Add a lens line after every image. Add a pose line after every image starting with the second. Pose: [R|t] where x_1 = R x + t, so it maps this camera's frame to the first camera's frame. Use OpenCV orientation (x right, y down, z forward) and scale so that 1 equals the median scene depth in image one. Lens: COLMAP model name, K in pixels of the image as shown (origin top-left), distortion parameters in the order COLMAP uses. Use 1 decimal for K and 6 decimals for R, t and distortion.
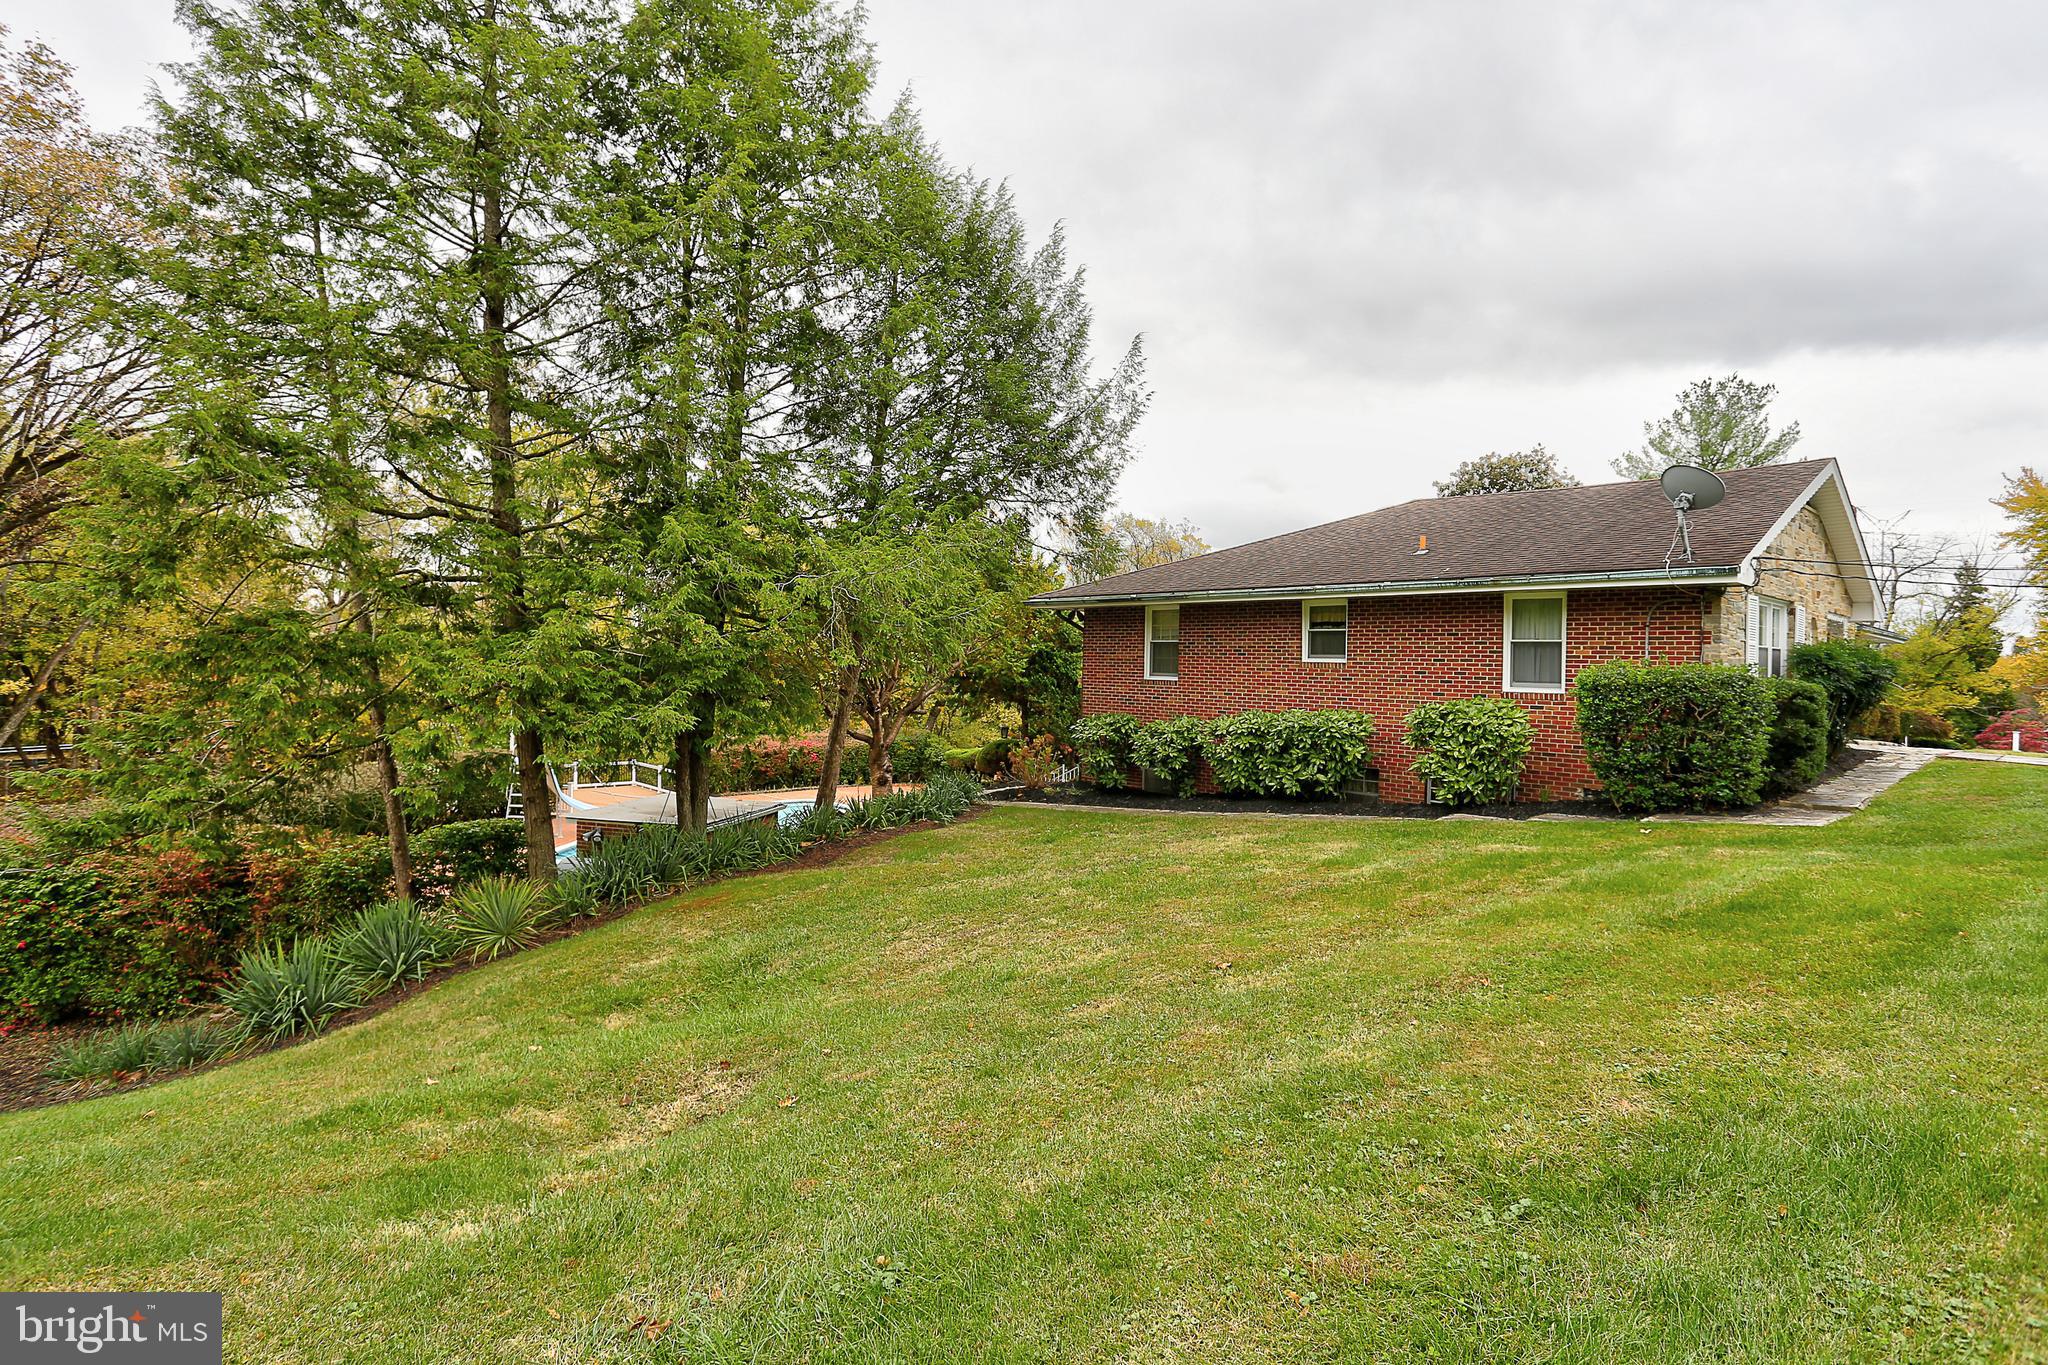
lens RADIAL K [[1002.4, 0, 1023.4], [0, 1002.4, 667.7], [0, 0, 1]] dist [-0.075883, 0.033556]
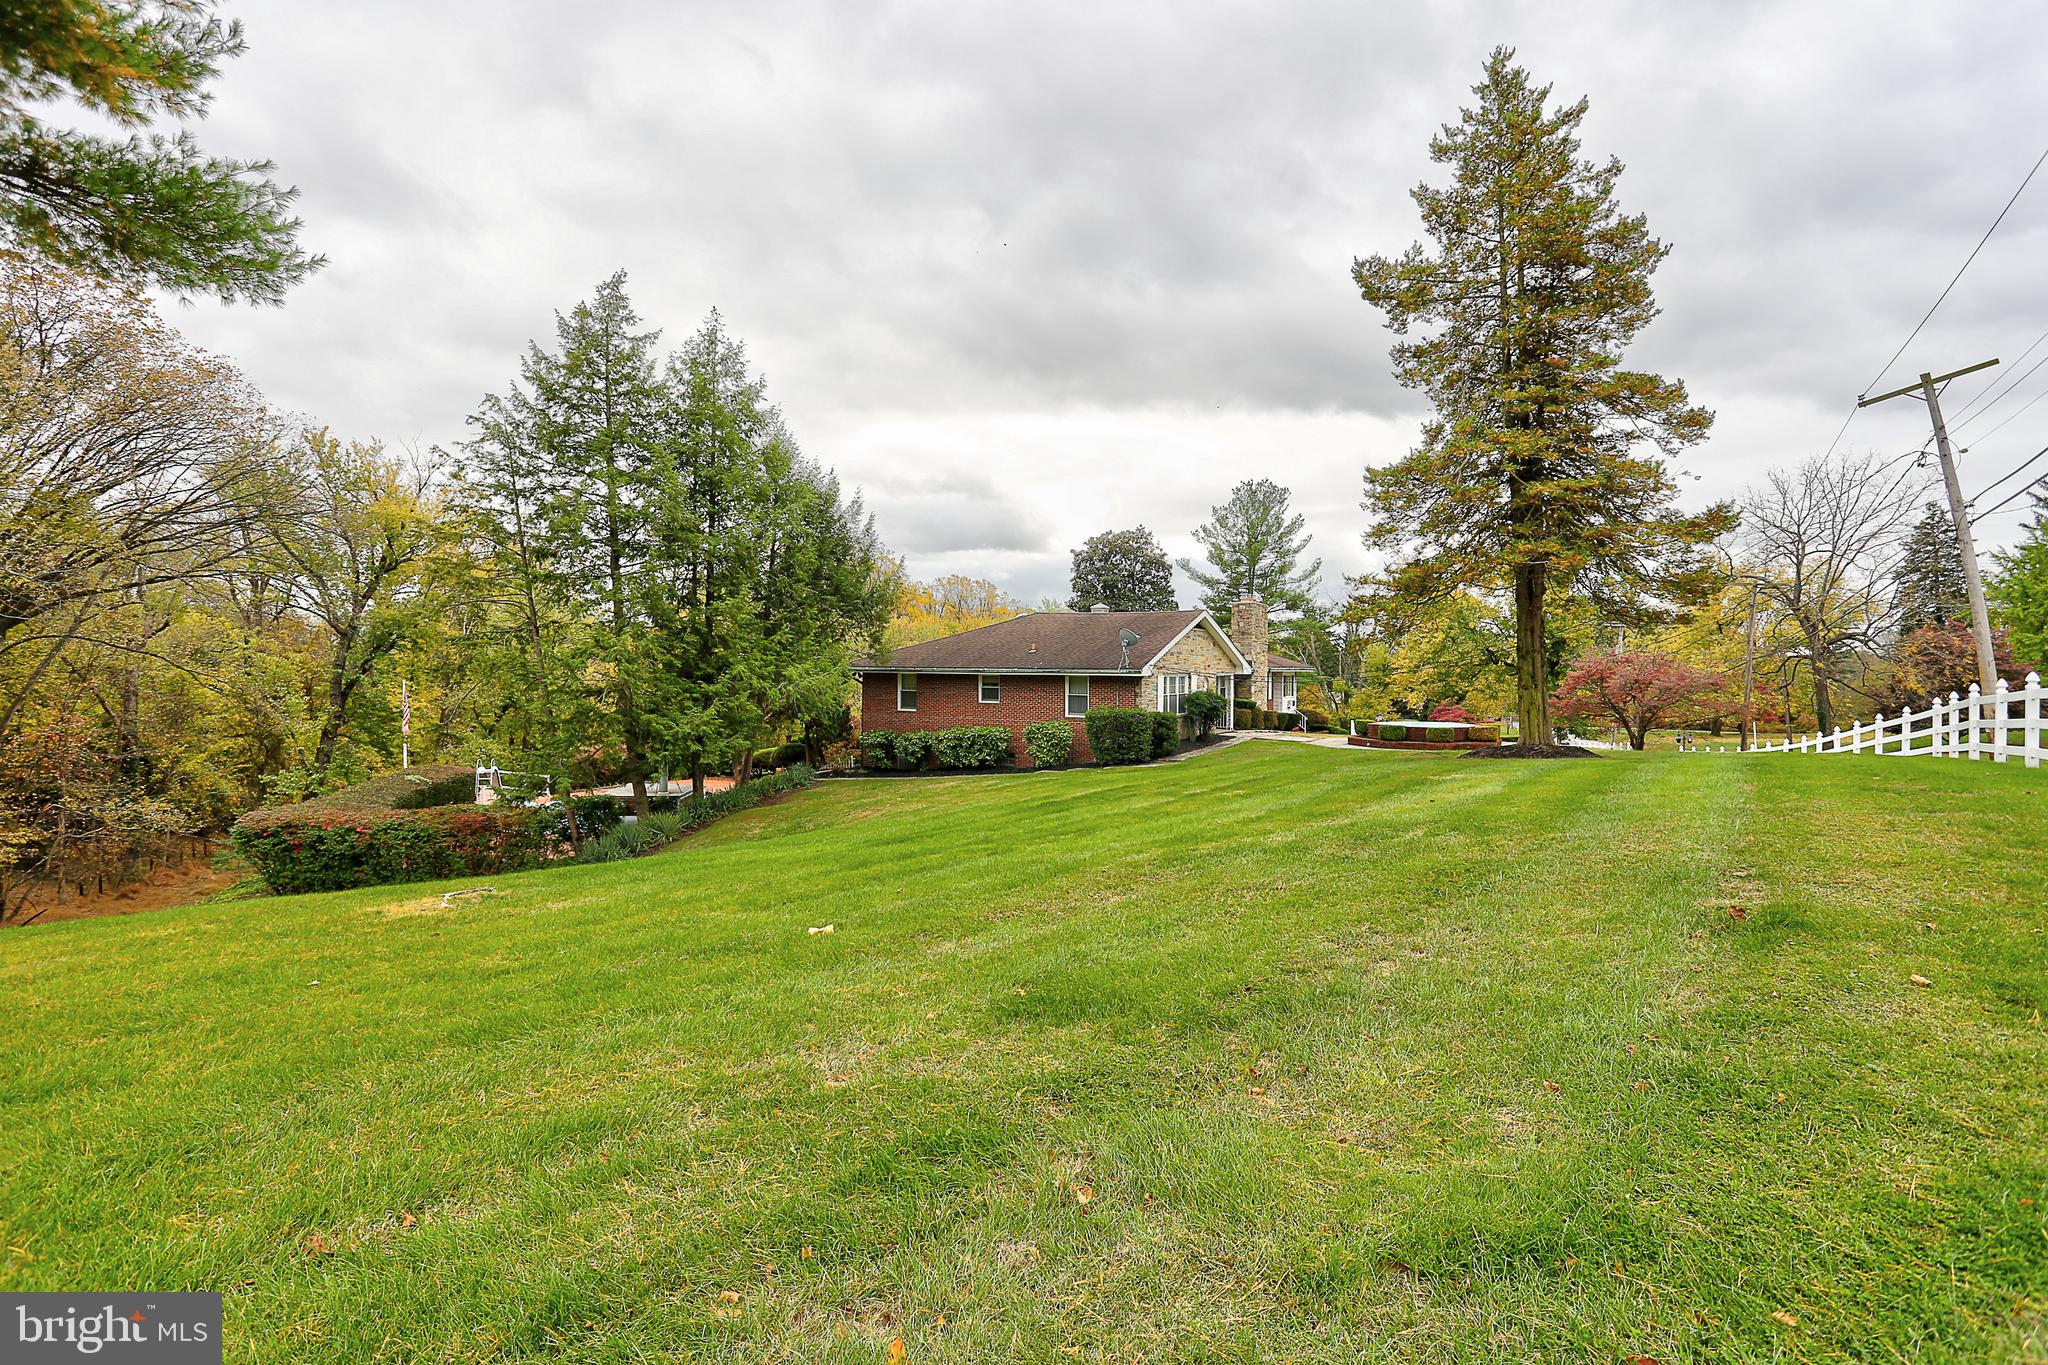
lens RADIAL K [[1002.4, 0, 1023.4], [0, 1002.4, 667.7], [0, 0, 1]] dist [-0.075883, 0.033556]
pose [[0.950595, -0.014369, 0.310100, -0.298676], [0.013032, 0.999895, 0.006382, -0.098252], [-0.310159, -0.002026, 0.950682, -1.087524]]
